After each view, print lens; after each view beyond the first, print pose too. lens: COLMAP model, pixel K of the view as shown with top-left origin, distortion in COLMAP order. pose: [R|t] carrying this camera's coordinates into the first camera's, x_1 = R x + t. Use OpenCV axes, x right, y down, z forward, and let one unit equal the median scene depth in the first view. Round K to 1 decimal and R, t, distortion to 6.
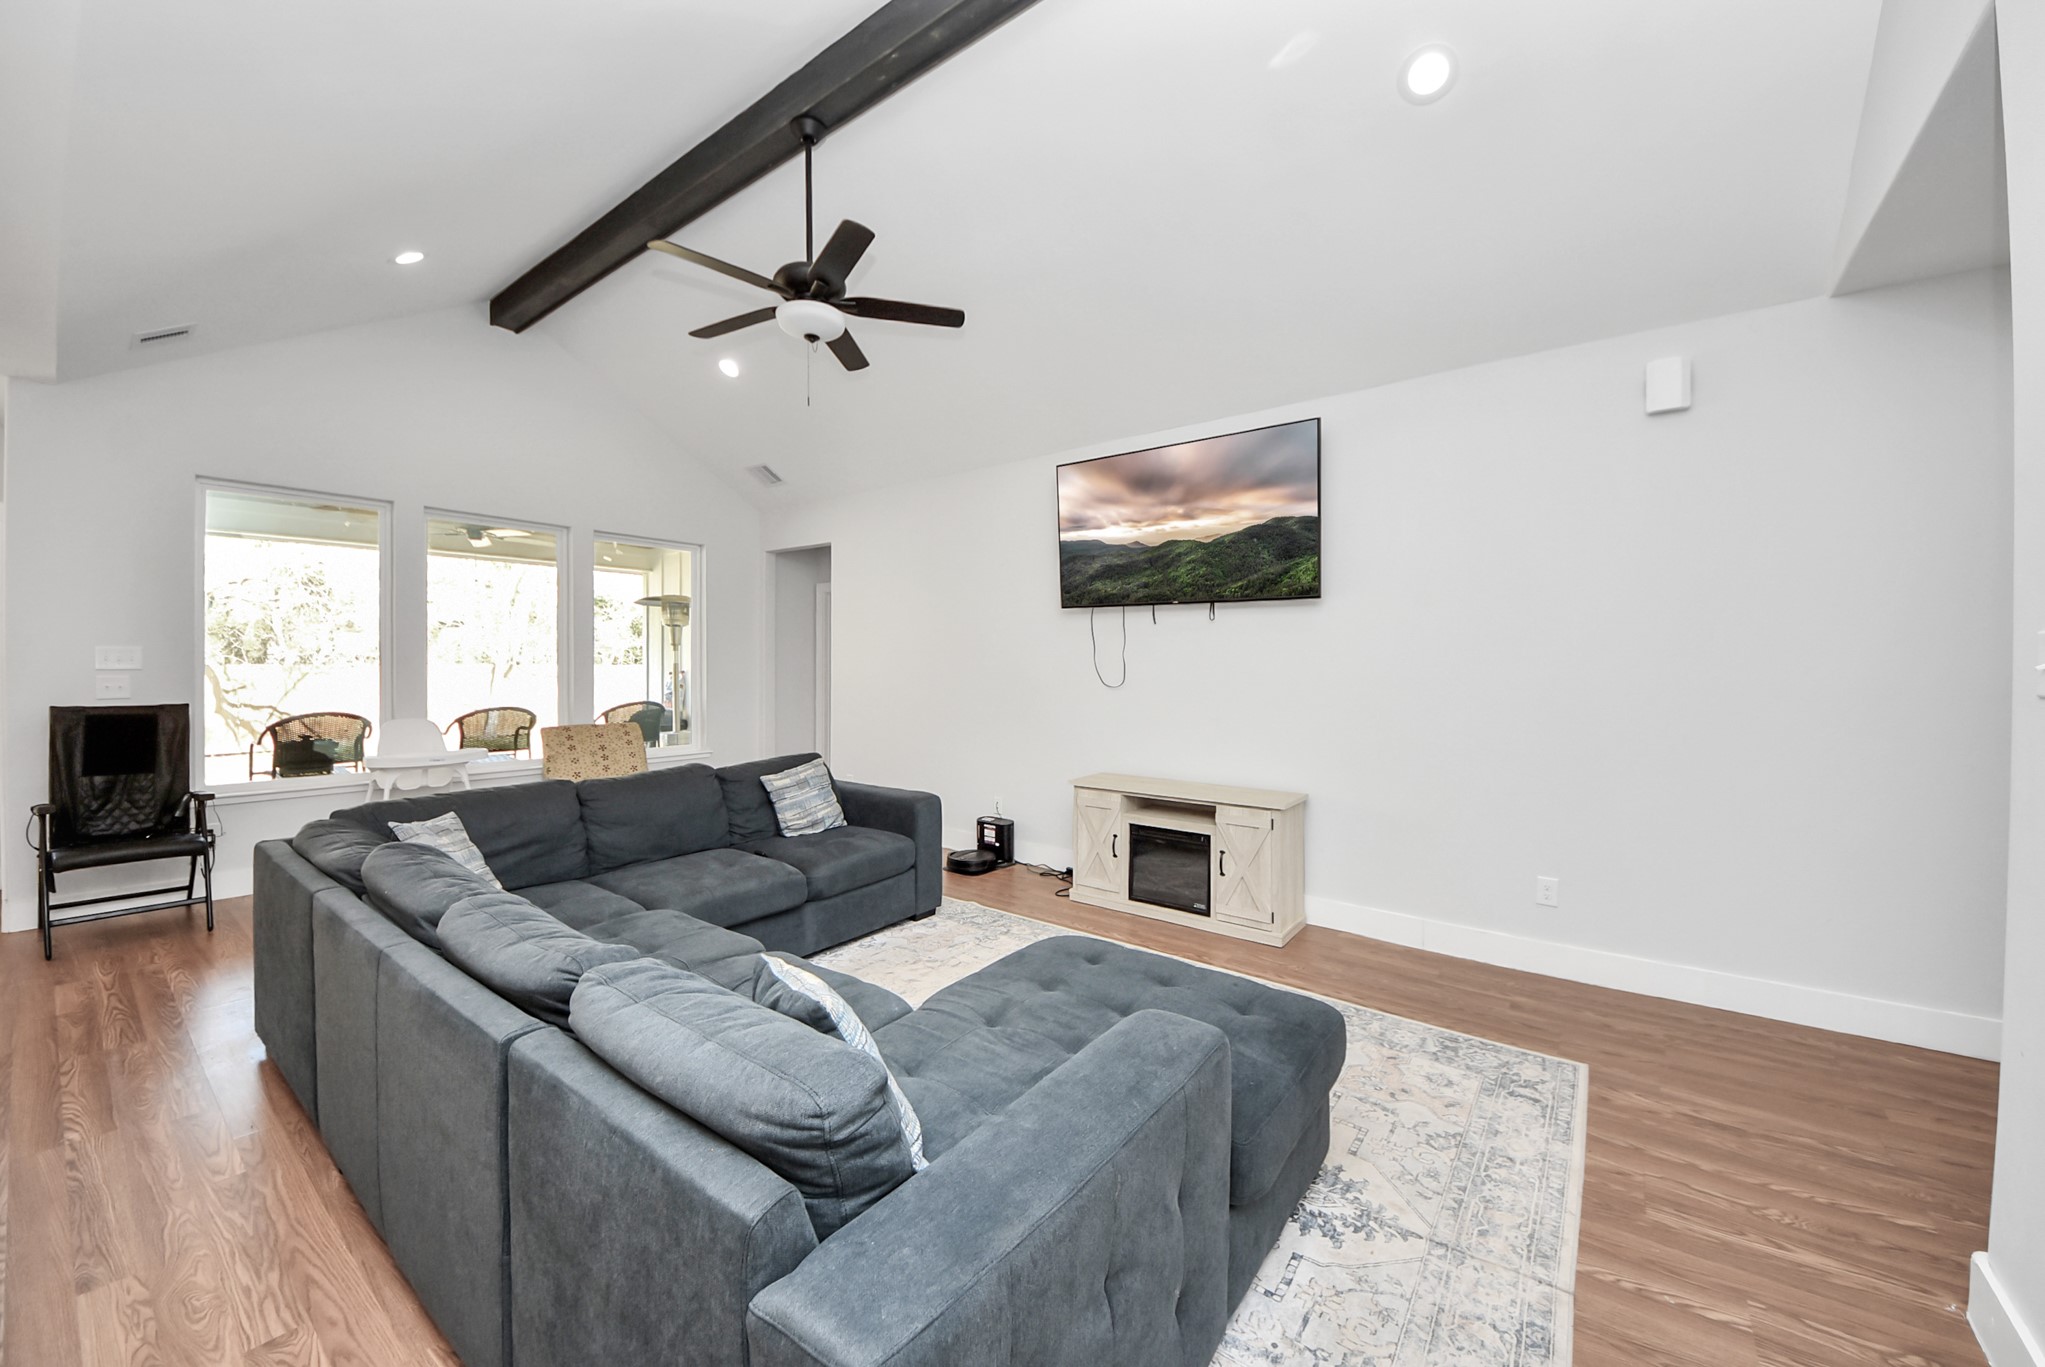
lens RADIAL K [[752.5, 0, 976.7], [0, 752.5, 667.2], [0, 0, 1]] dist [0.000112, -0.010417]
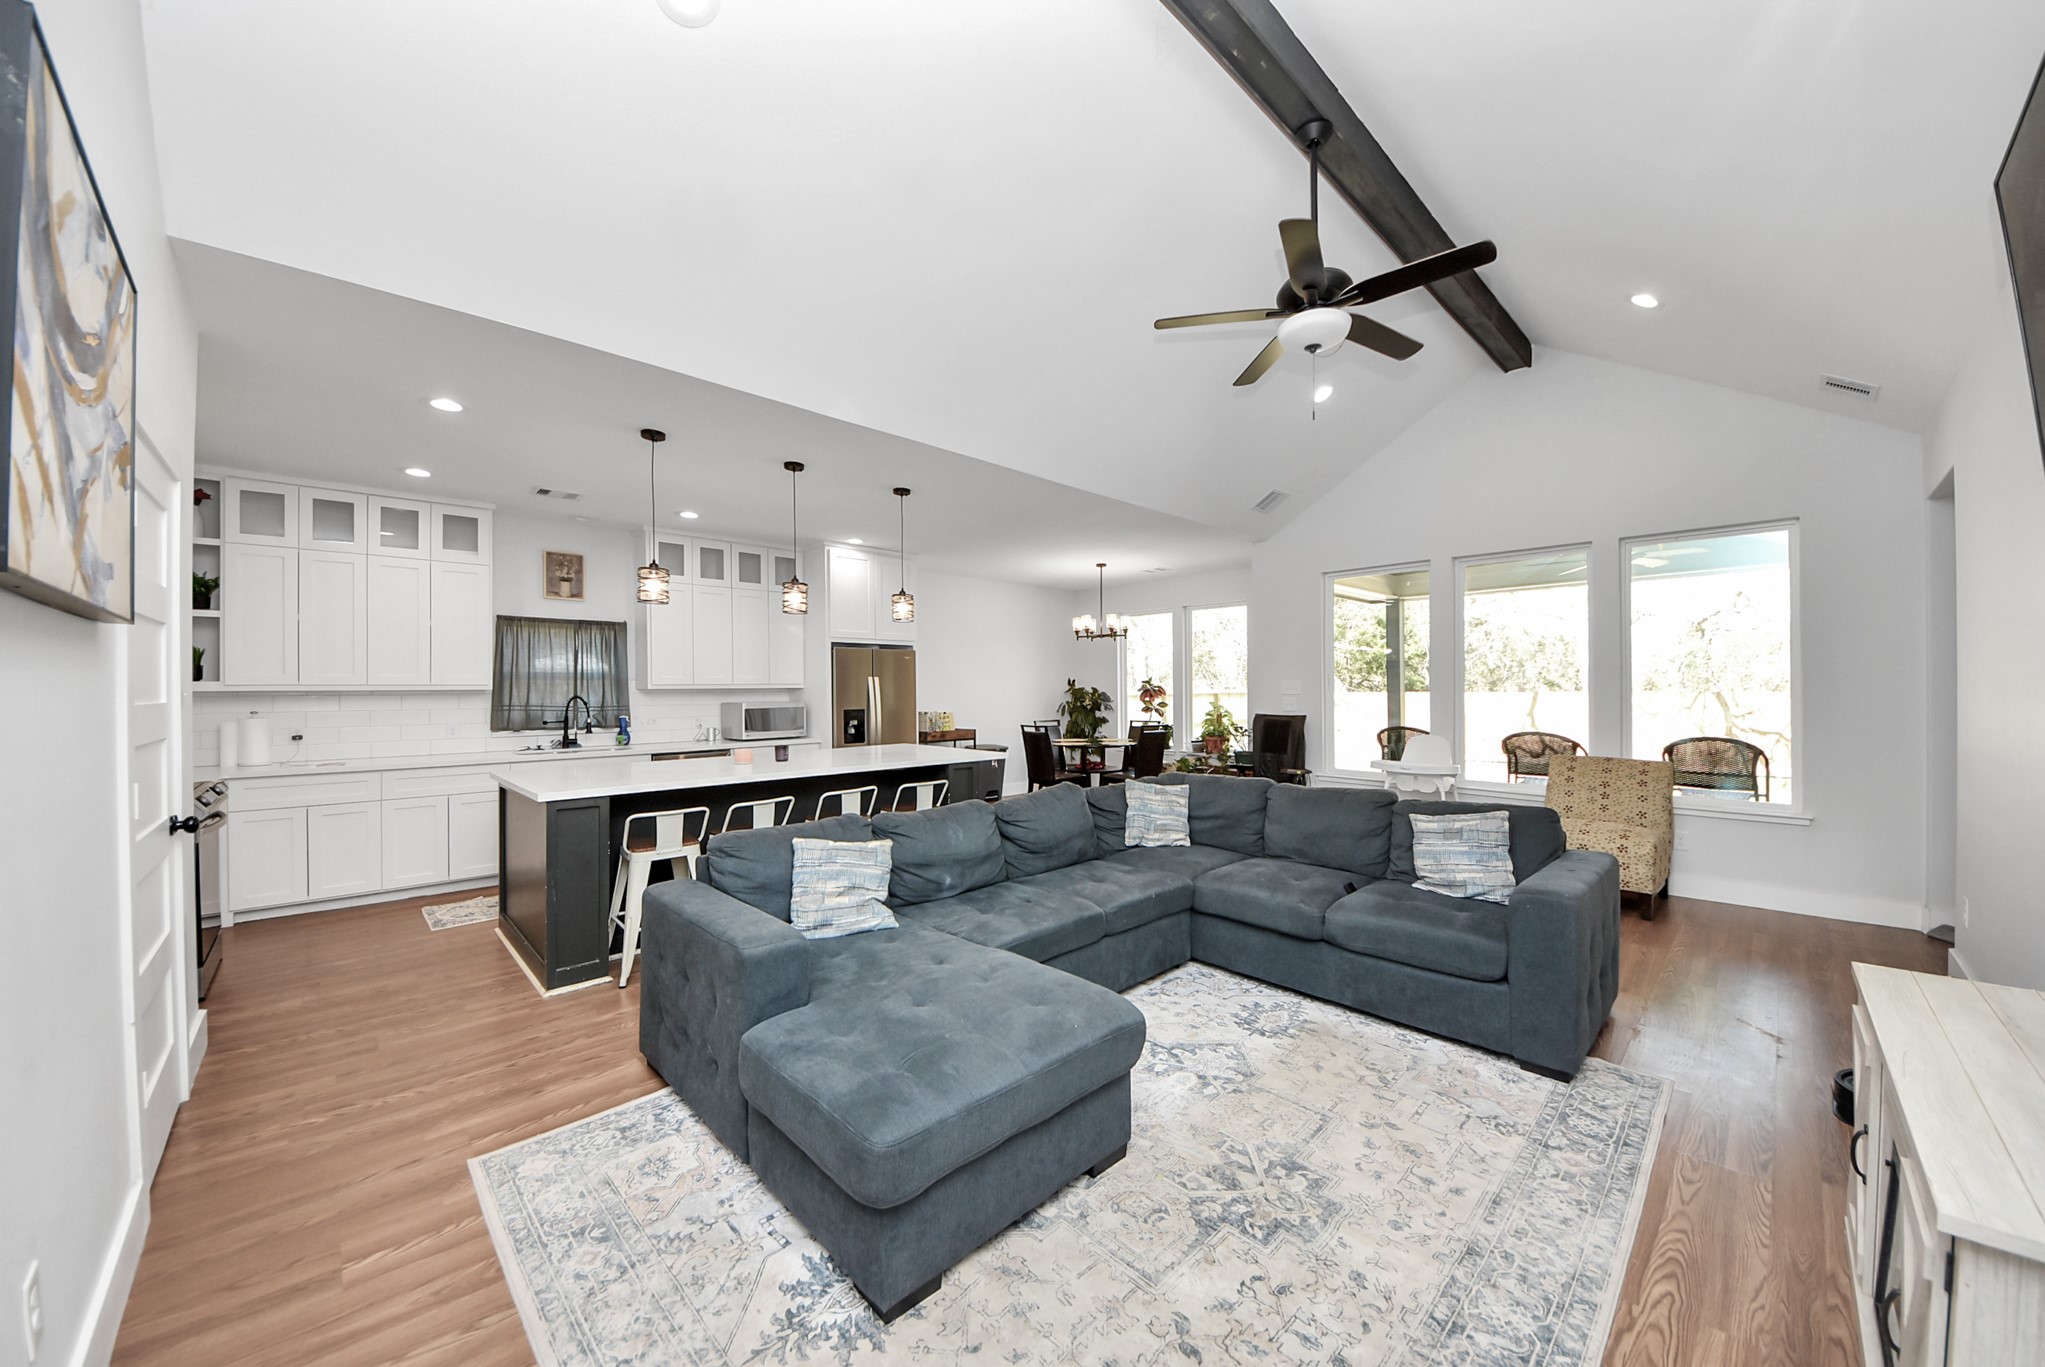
lens RADIAL K [[738.7, 0, 1048.9], [0, 738.7, 685.2], [0, 0, 1]] dist [0.028810, -0.022625]
pose [[-0.093687, -0.002216, -0.995599, 0.648980], [-0.005948, 0.999981, -0.001666, -0.005379], [0.995584, 0.005765, -0.093699, 0.654458]]
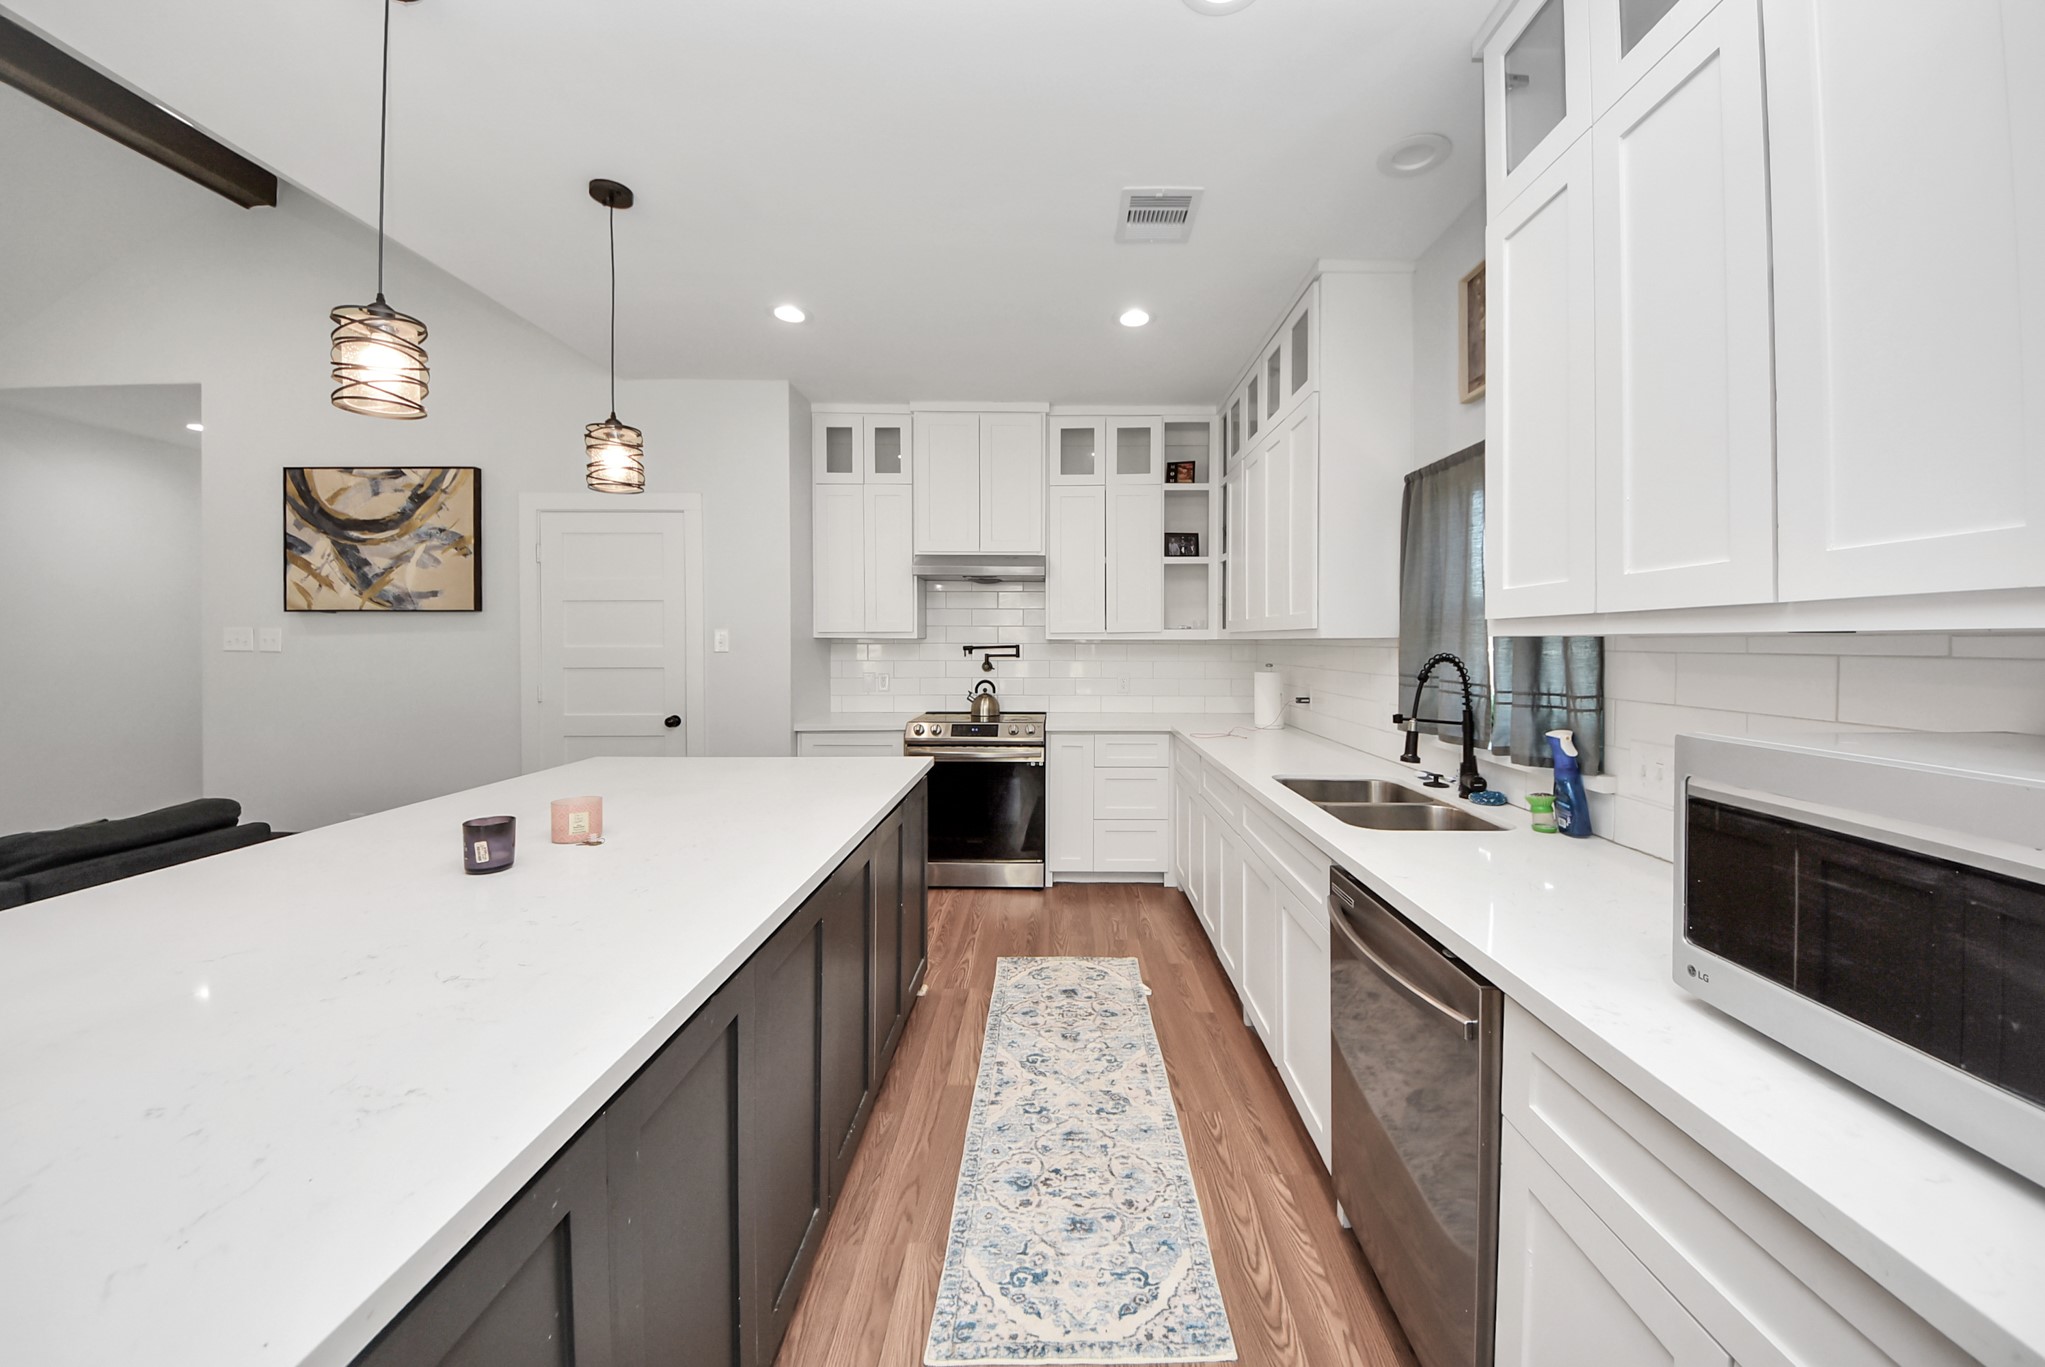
lens RADIAL K [[721.4, 0, 1061.3], [0, 721.4, 645.9], [0, 0, 1]] dist [-0.000190, -0.016138]
pose [[-0.655843, -0.002714, 0.754892, -1.012151], [0.009391, 0.999887, 0.011754, 0.004181], [-0.754839, 0.014798, -0.655743, 0.101865]]
